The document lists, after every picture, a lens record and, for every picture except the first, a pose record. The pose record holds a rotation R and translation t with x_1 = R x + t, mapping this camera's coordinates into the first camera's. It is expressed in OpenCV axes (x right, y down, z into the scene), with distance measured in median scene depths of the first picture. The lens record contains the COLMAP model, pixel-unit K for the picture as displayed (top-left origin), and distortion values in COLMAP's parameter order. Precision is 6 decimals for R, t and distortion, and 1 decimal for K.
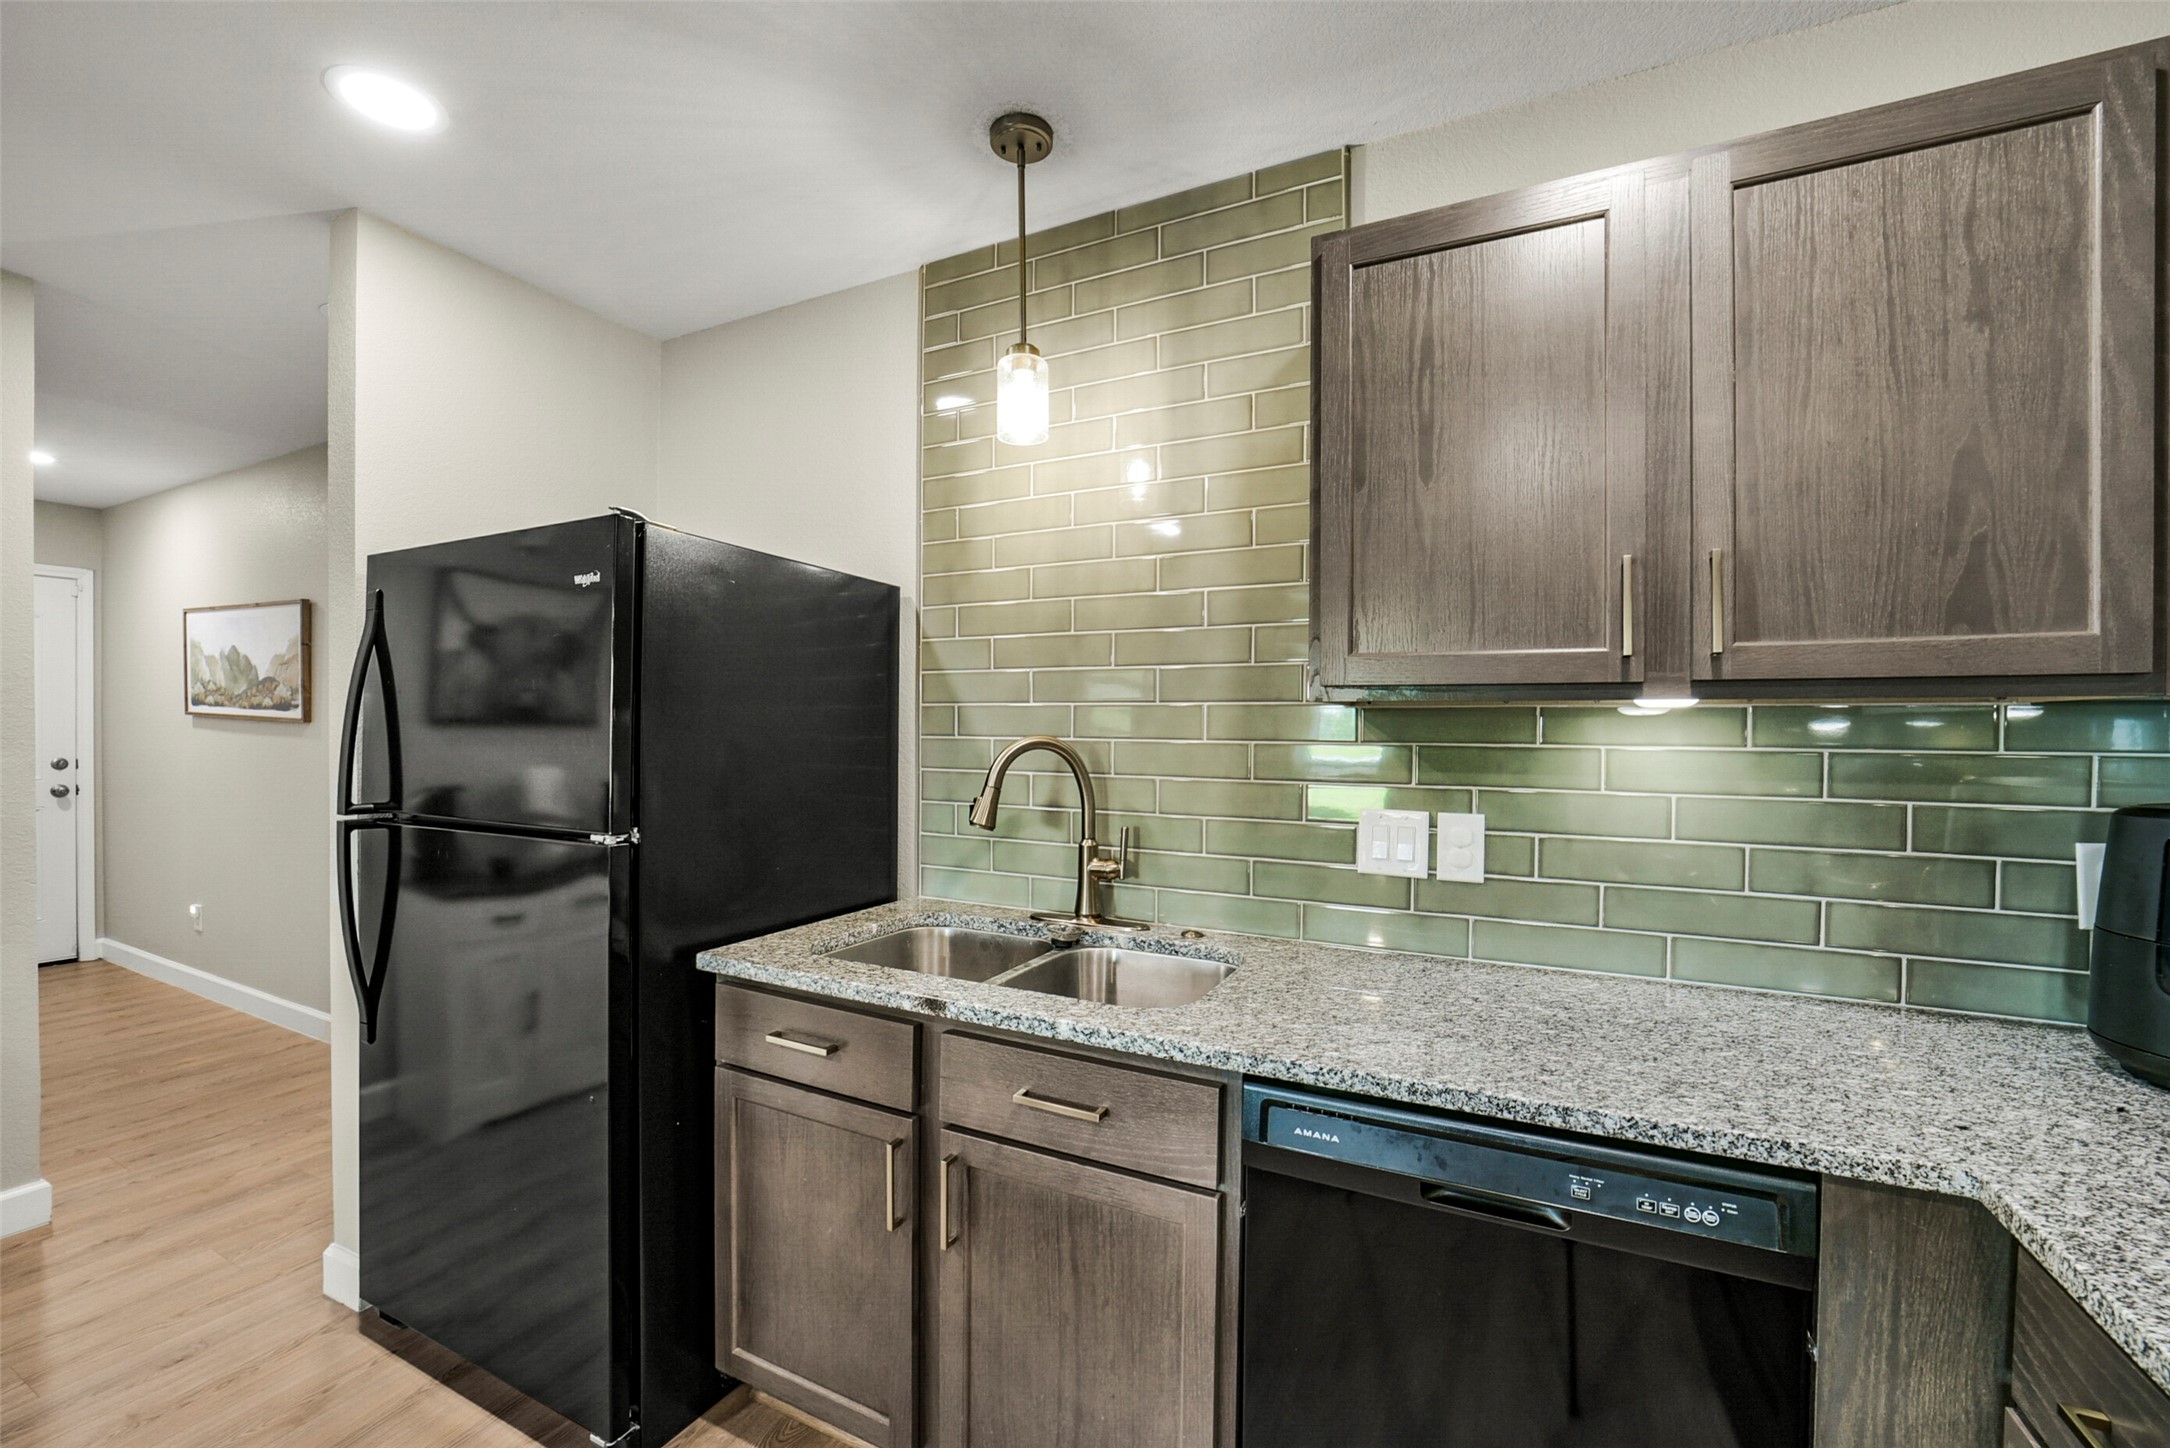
lens RADIAL K [[878.2, 0, 1089.0], [0, 878.2, 732.6], [0, 0, 1]] dist [-0.039752, 0.009822]
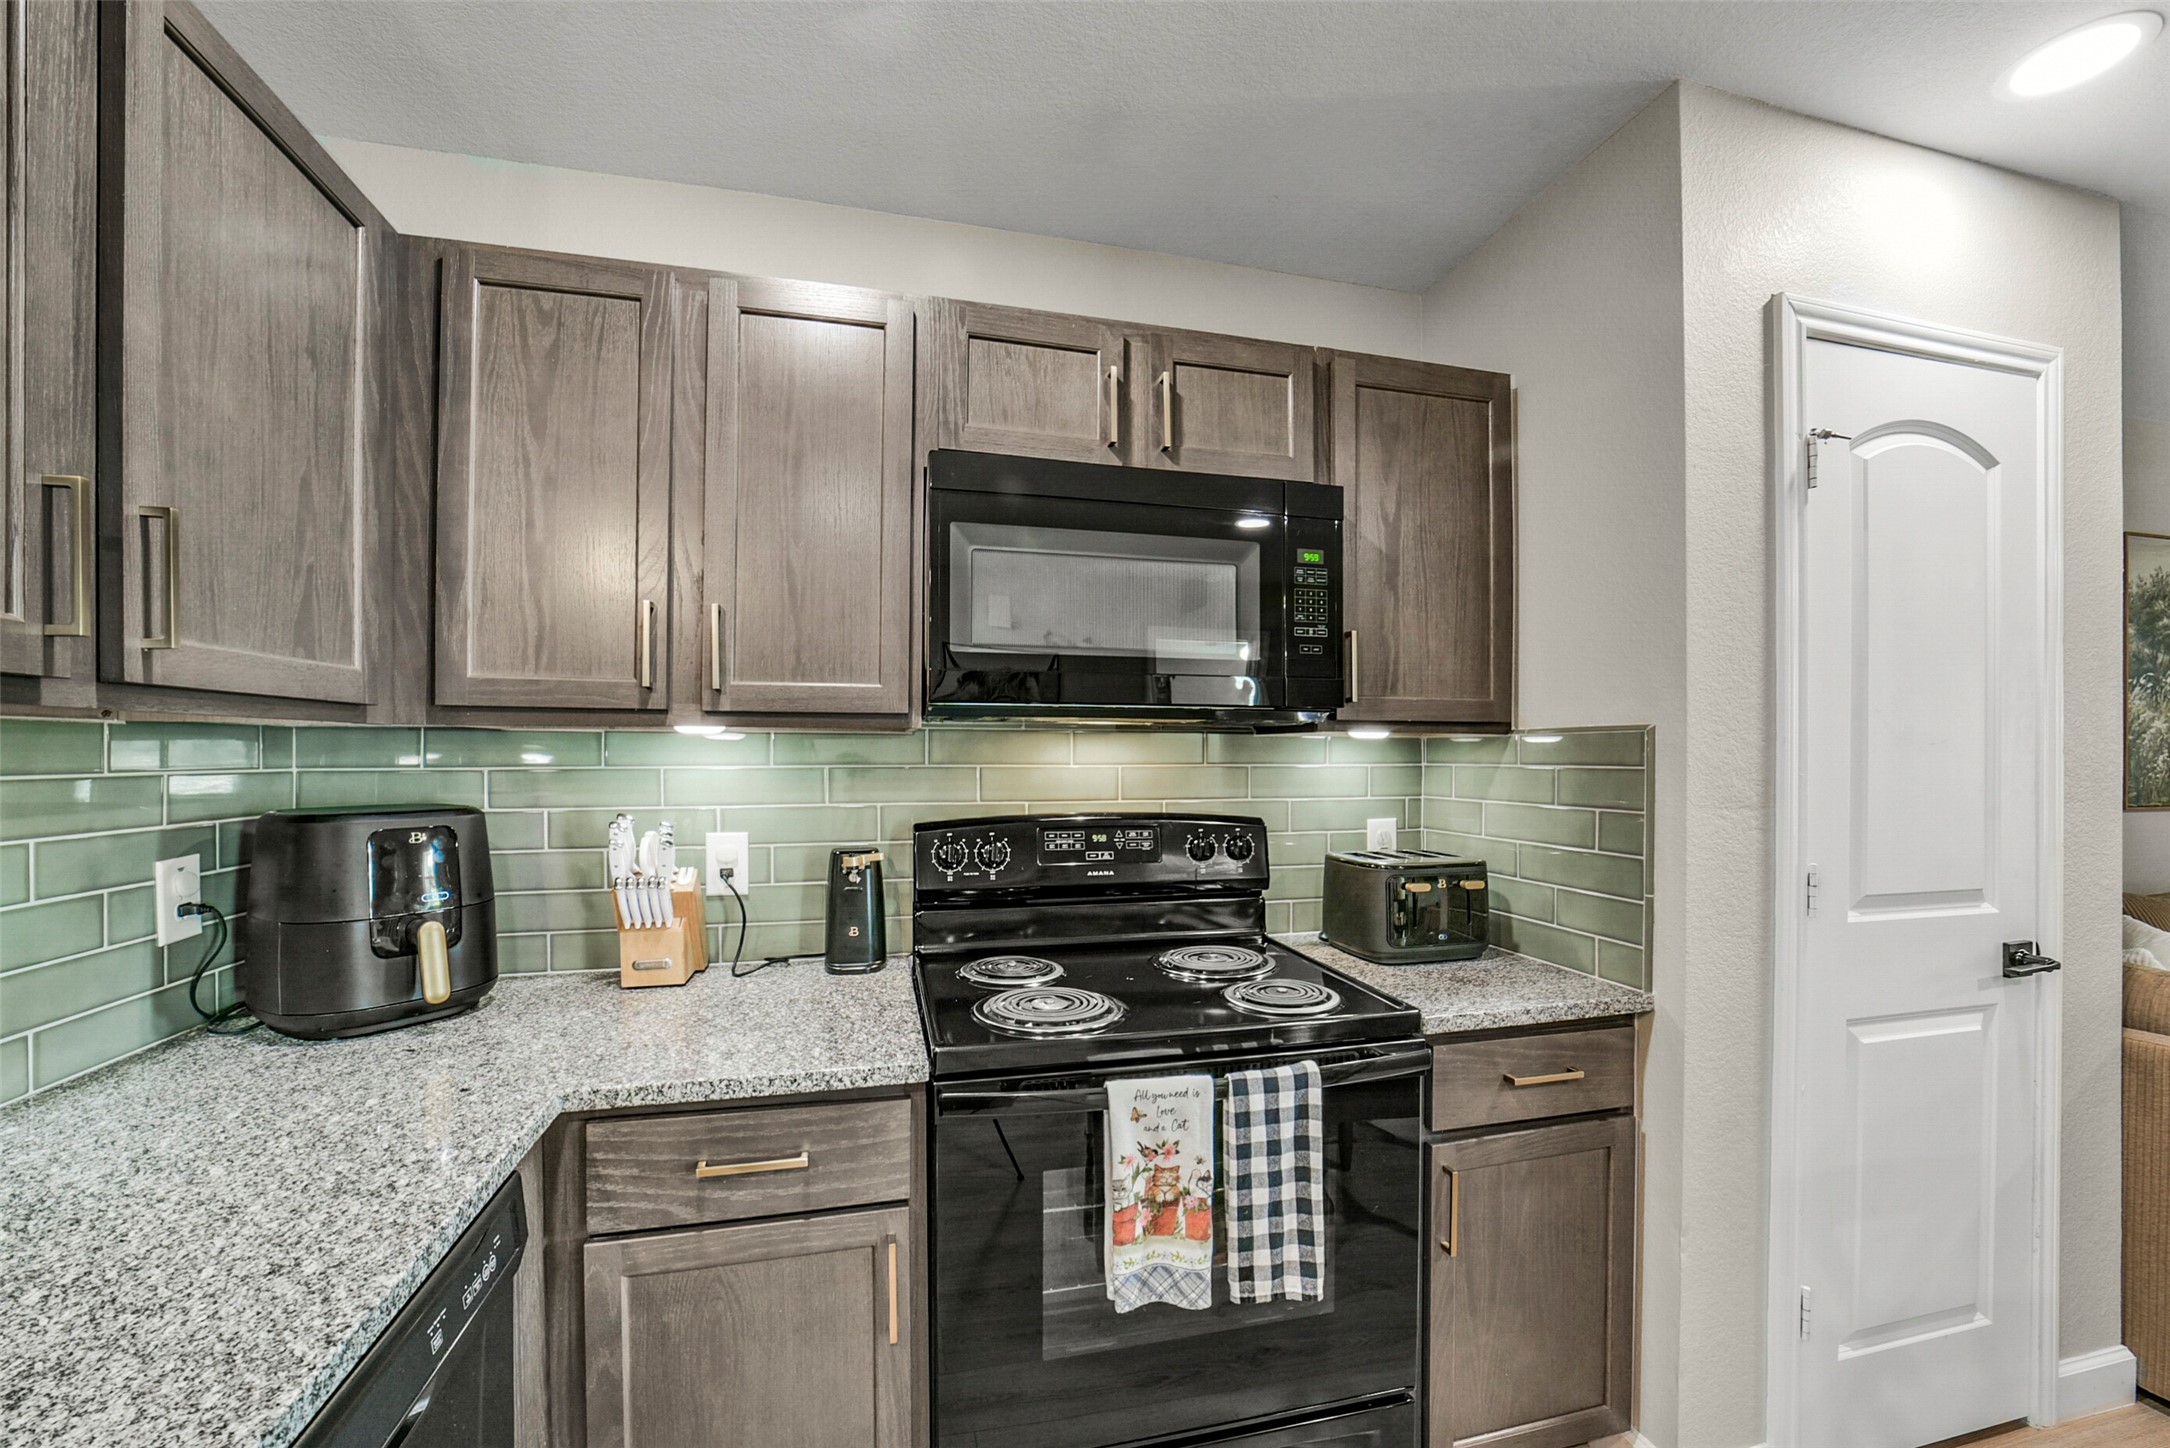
lens RADIAL K [[873.7, 0, 1089.0], [0, 873.7, 750.6], [0, 0, 1]] dist [-0.039380, 0.010712]
pose [[-0.651619, -0.007699, 0.758507, -0.293193], [-0.002731, 0.999966, 0.007804, -0.011620], [-0.758541, 0.003014, -0.651618, 0.758848]]
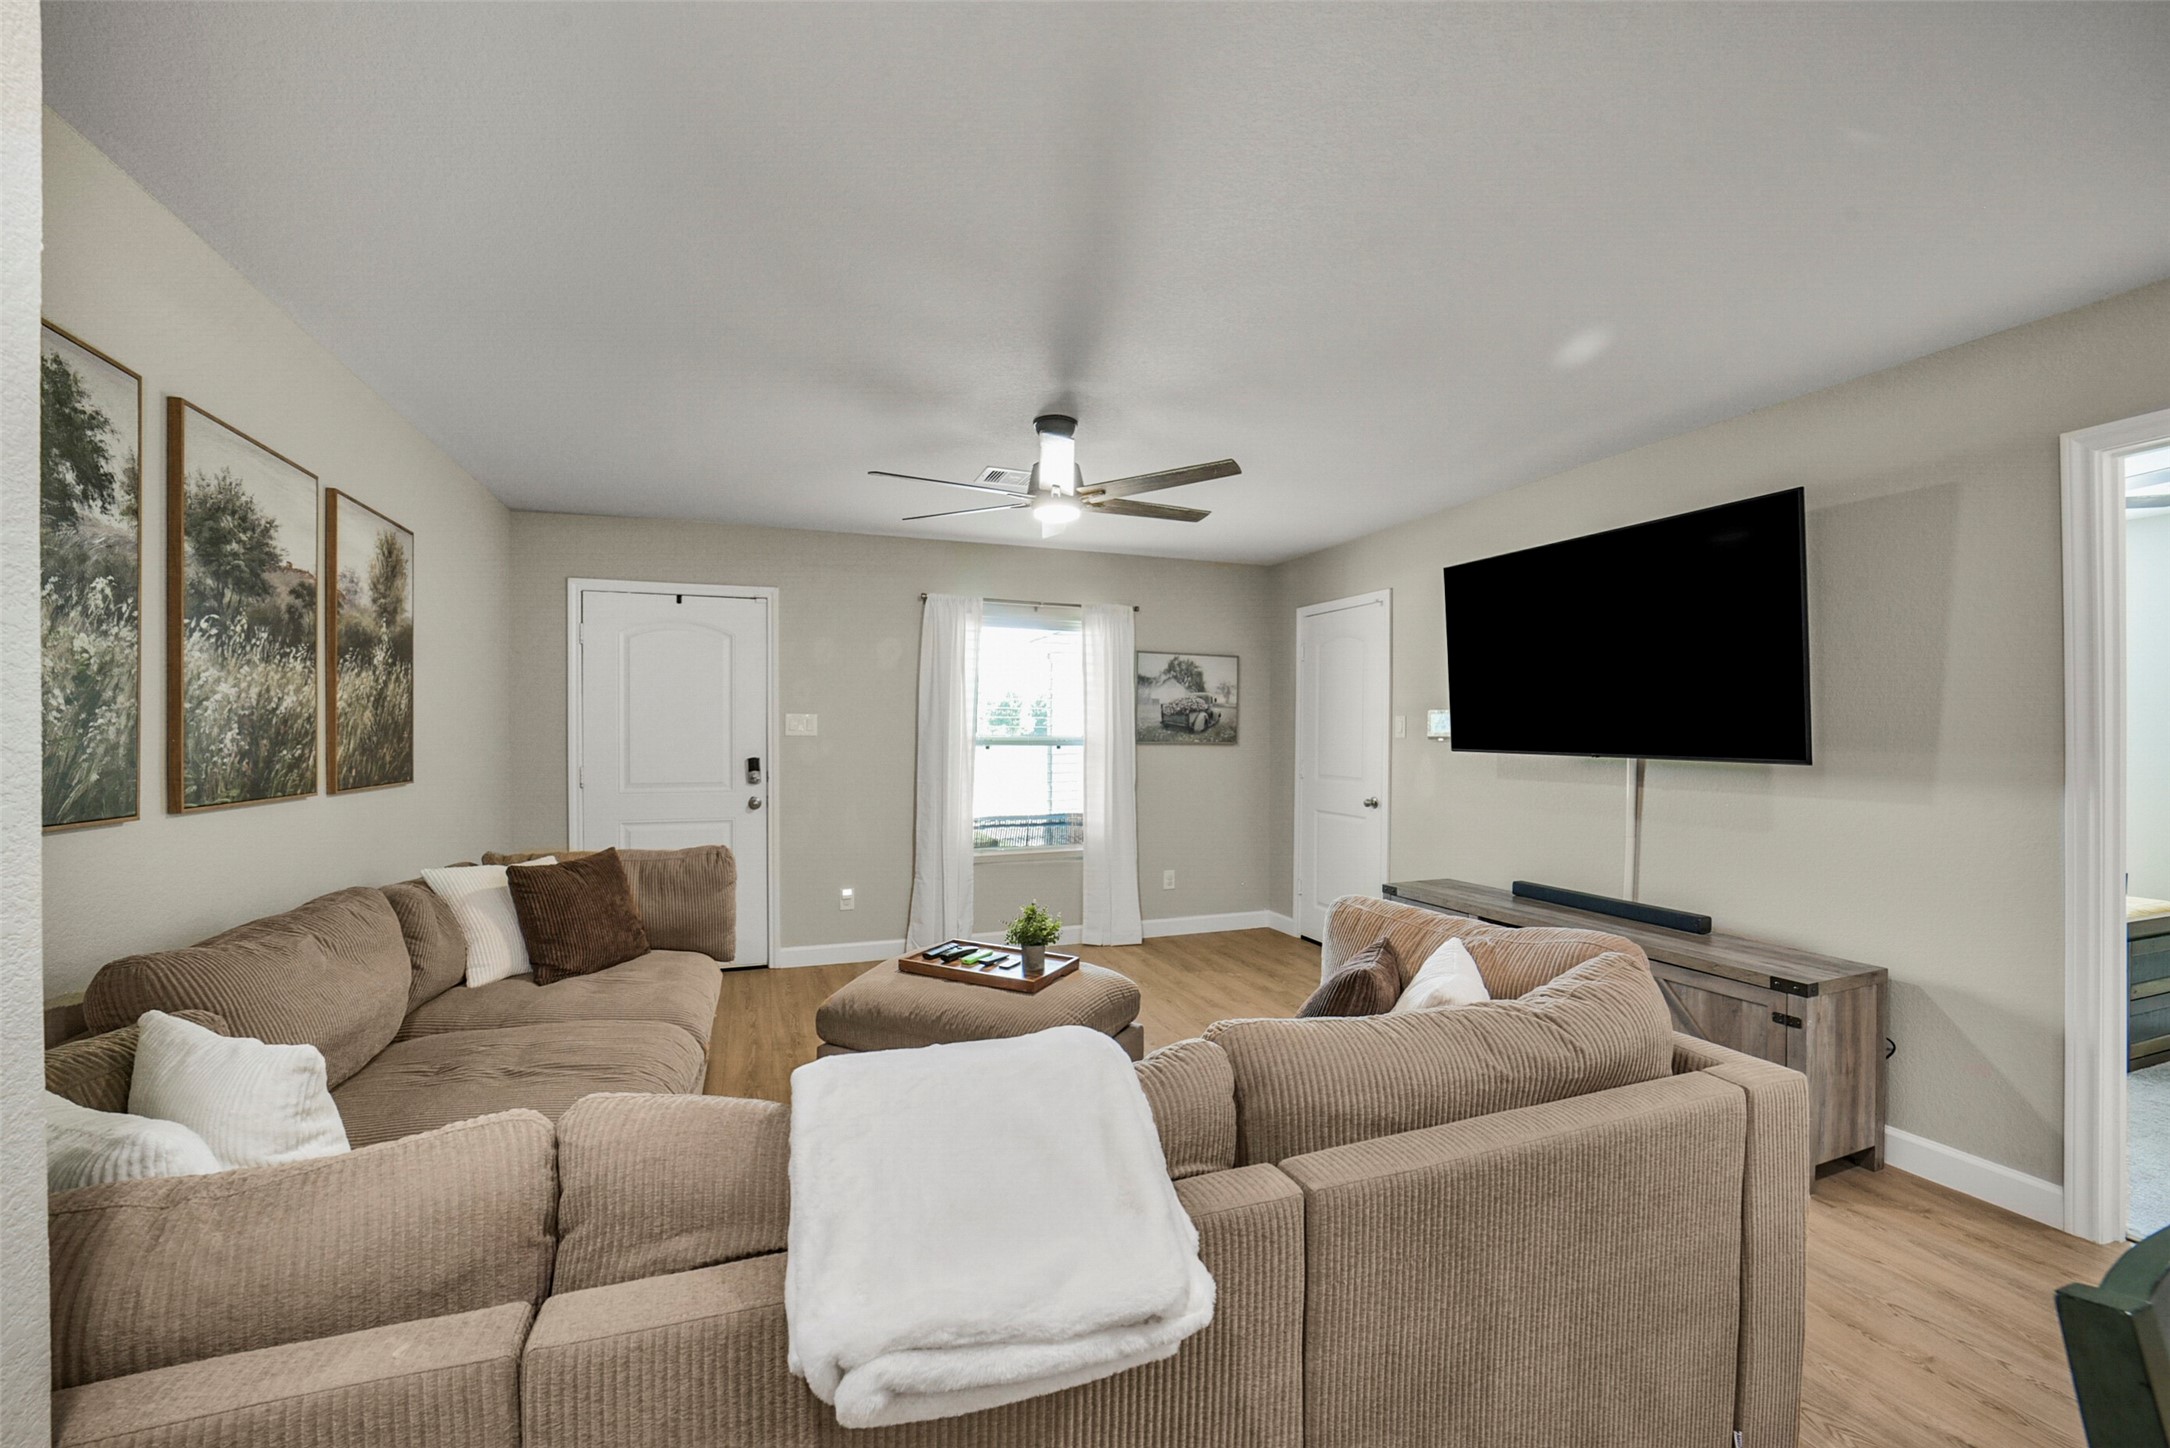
lens RADIAL K [[863.9, 0, 1083.8], [0, 863.9, 743.4], [0, 0, 1]] dist [-0.036927, 0.009618]
pose [[-0.690522, -0.003819, -0.723302, -0.413531], [-0.013436, 0.999881, 0.007547, -0.001833], [0.723187, 0.014930, -0.690491, -0.517217]]
